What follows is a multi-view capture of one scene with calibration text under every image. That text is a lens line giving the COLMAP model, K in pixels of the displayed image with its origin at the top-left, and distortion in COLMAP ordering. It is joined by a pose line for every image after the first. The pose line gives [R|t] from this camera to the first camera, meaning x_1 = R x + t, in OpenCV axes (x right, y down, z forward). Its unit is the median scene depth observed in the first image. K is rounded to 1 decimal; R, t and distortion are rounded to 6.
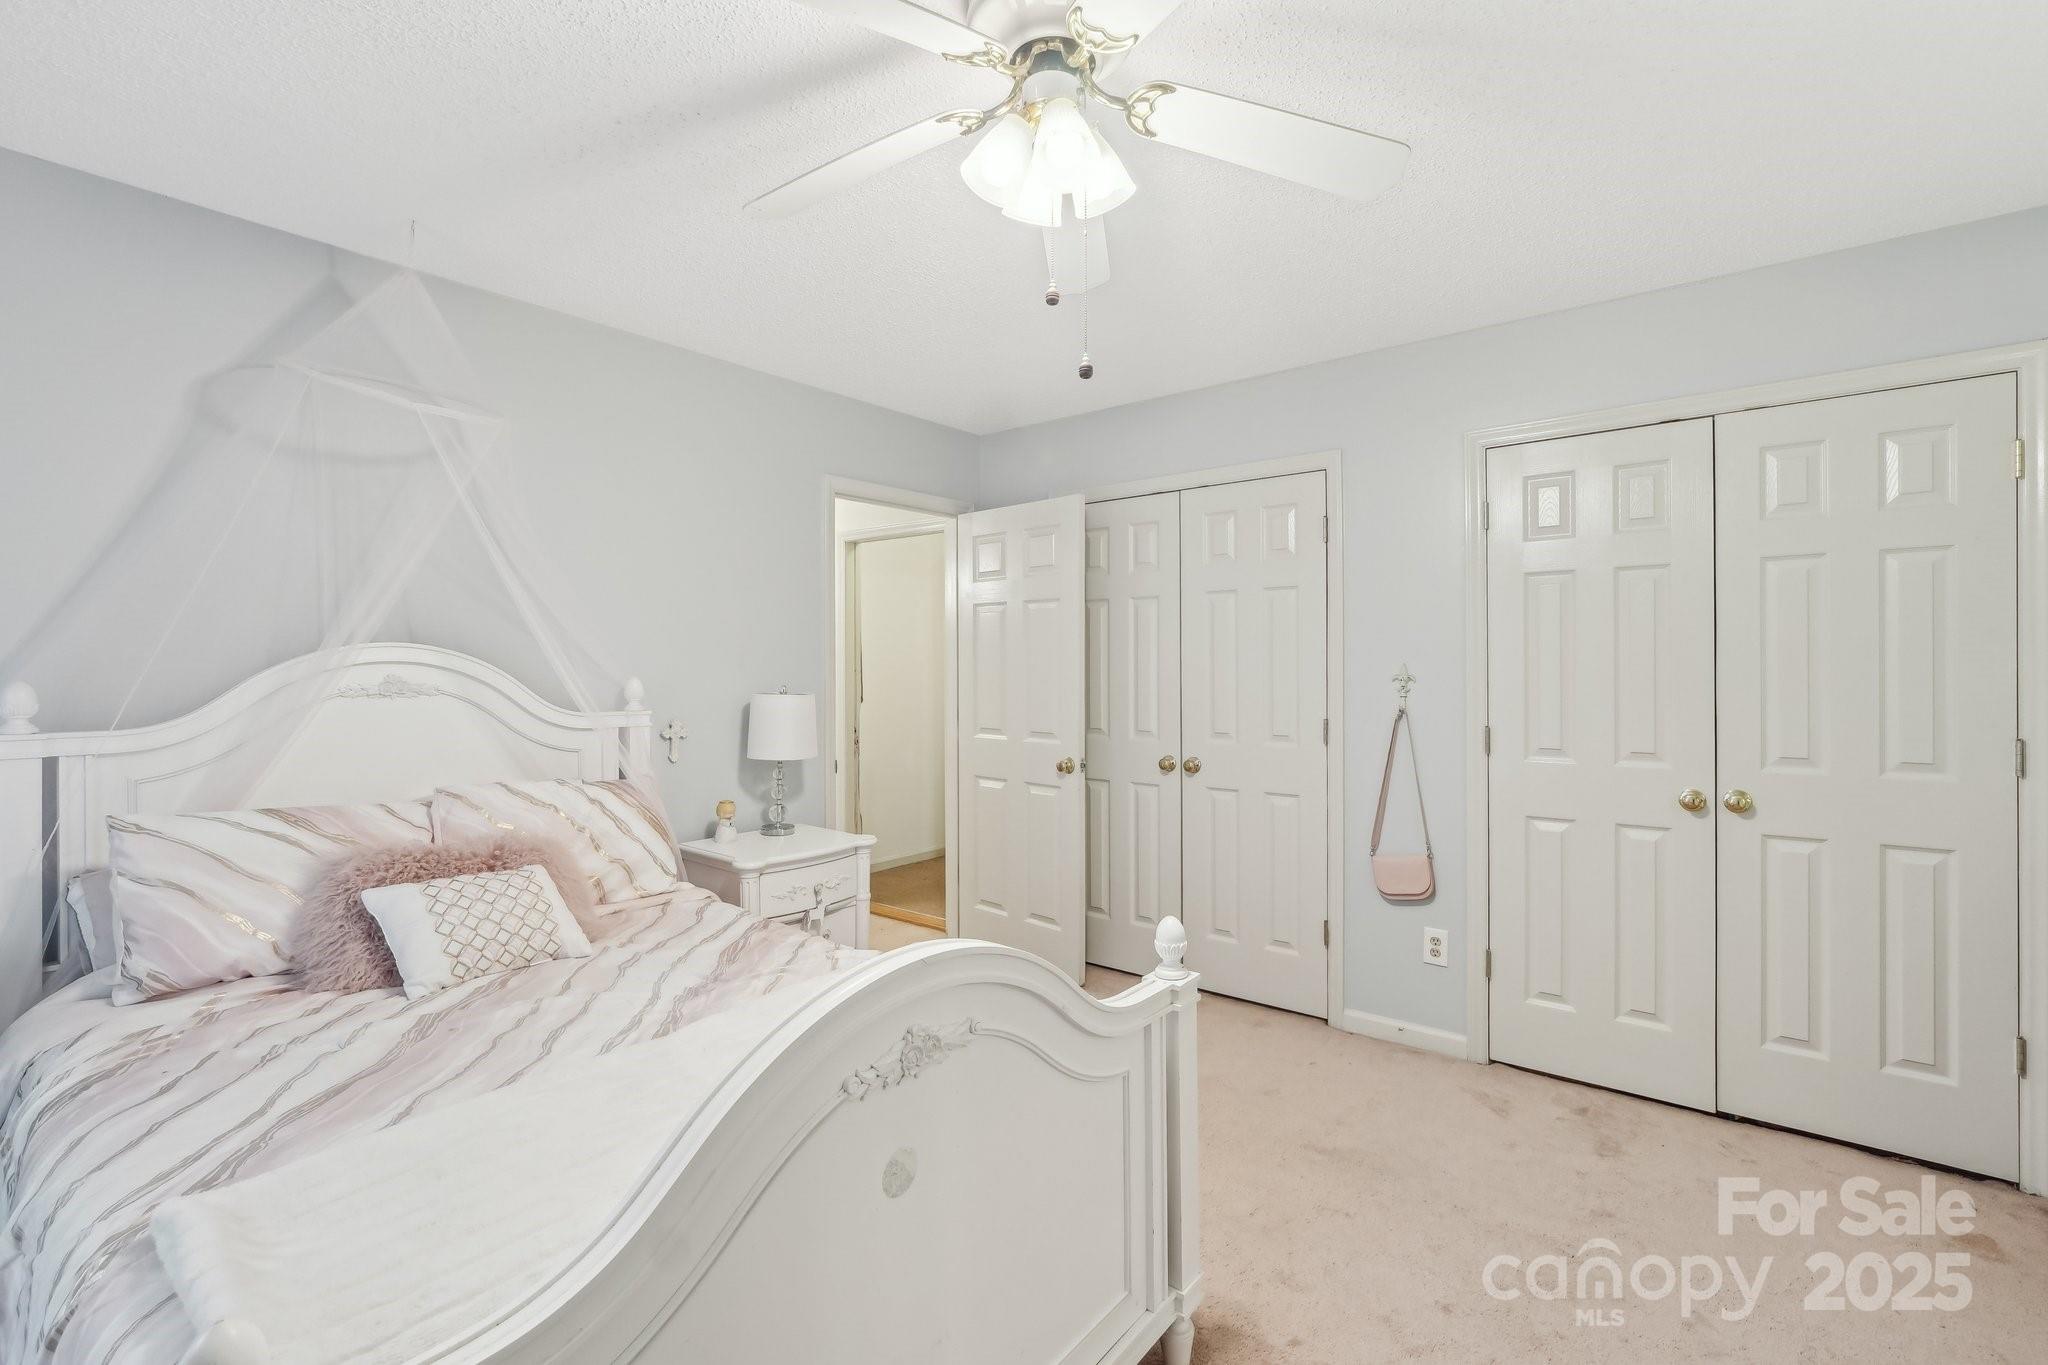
lens RADIAL K [[917.5, 0, 1033.6], [0, 917.5, 670.3], [0, 0, 1]] dist [-0.000806, 0.000117]
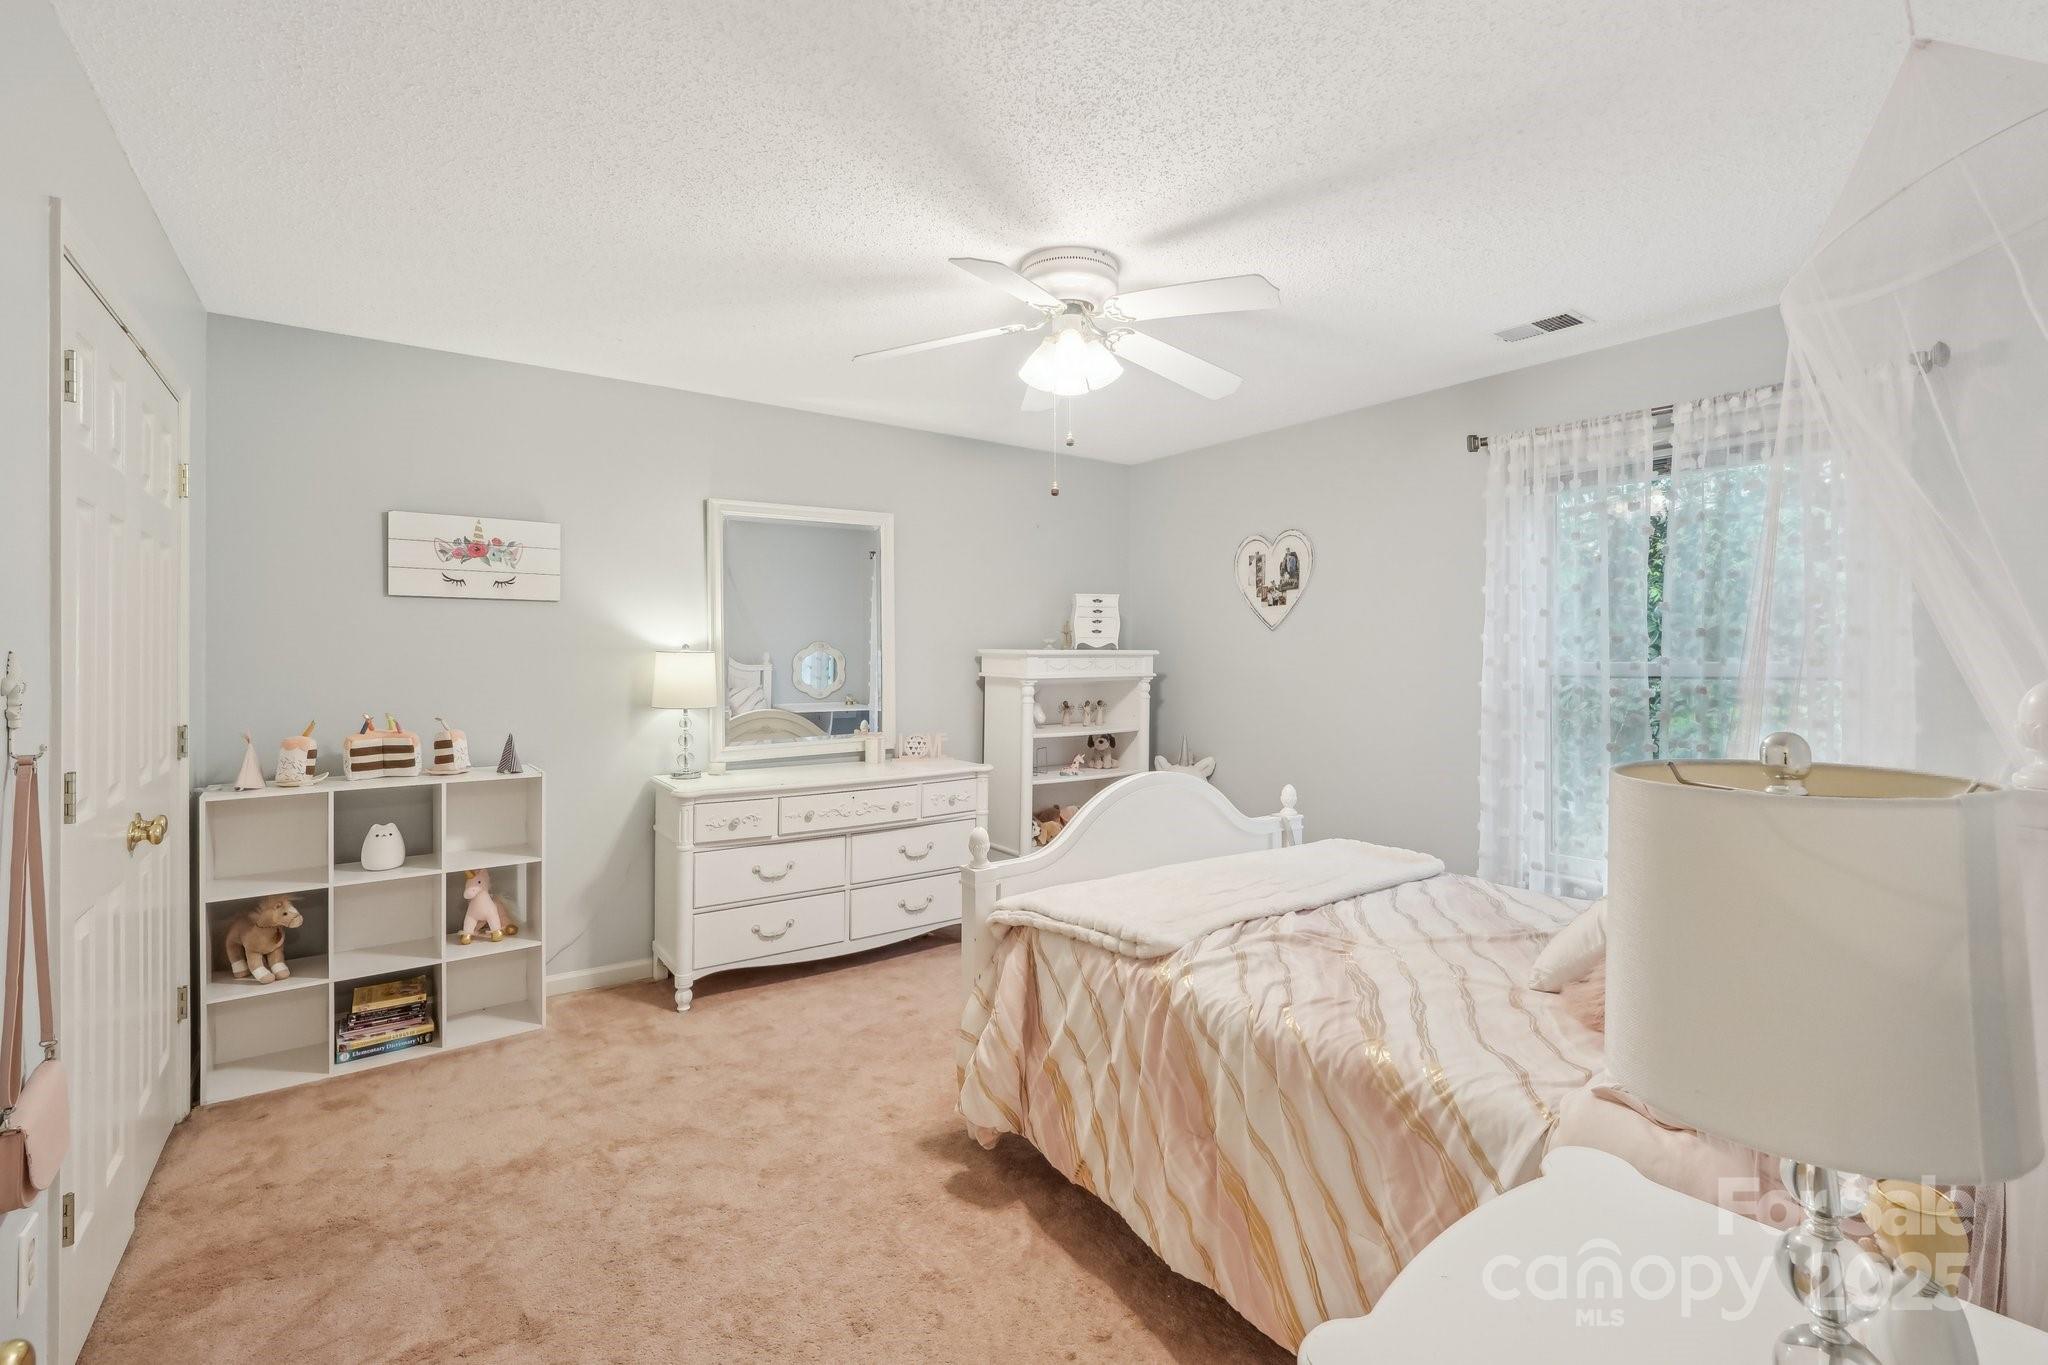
lens RADIAL K [[917.5, 0, 1033.6], [0, 917.5, 670.3], [0, 0, 1]] dist [-0.000806, 0.000117]
pose [[-0.961720, 0.000691, 0.274032, -0.263208], [0.001219, 0.999998, 0.001755, 0.009563], [-0.274030, 0.002022, -0.961719, 1.893284]]
